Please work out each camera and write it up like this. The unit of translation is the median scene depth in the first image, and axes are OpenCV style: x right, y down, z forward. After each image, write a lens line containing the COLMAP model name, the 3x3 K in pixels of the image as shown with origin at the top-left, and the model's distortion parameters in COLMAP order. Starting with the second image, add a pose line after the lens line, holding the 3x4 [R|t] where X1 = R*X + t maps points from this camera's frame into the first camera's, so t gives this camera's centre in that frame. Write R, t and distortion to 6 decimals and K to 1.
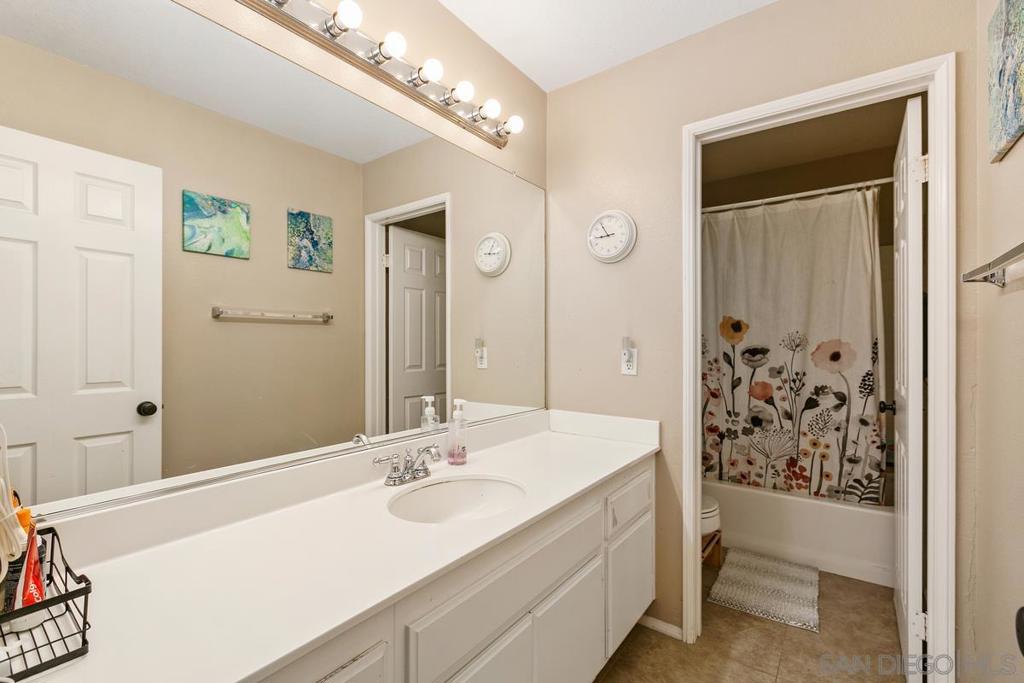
lens RADIAL K [[454.6, 0, 510.8], [0, 454.6, 339.5], [0, 0, 1]] dist [0.000305, -0.003485]
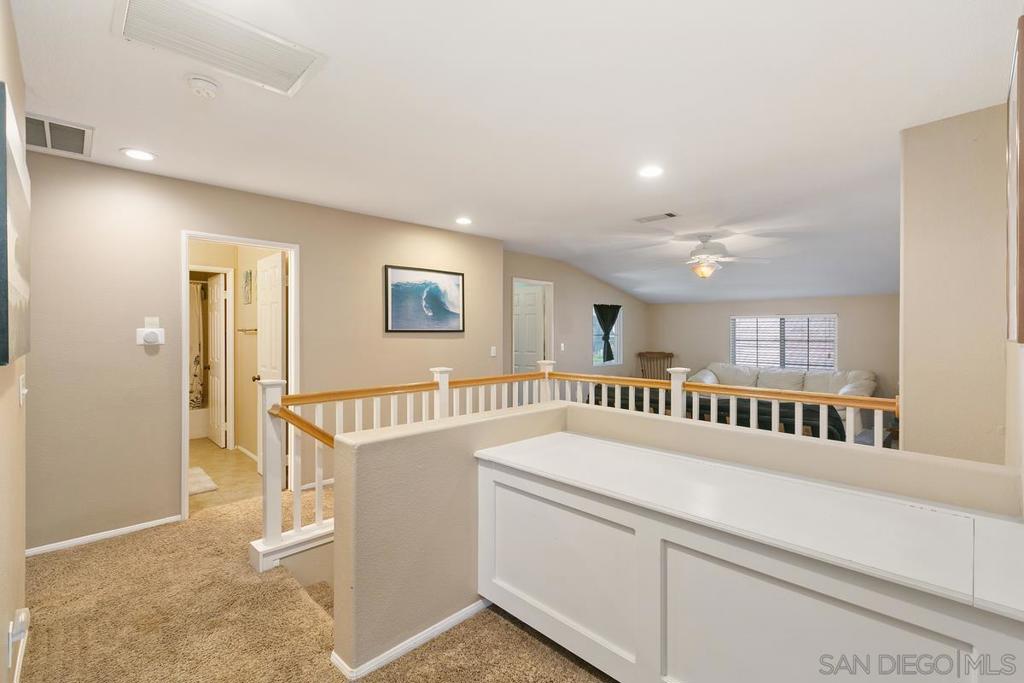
lens RADIAL K [[454.6, 0, 510.0], [0, 454.6, 336.2], [0, 0, 1]] dist [0.000305, -0.003485]
pose [[0.171328, -0.005862, 0.985197, -1.407747], [-0.003340, 0.999973, 0.006531, -0.057852], [-0.985208, -0.004409, 0.171304, -1.148815]]
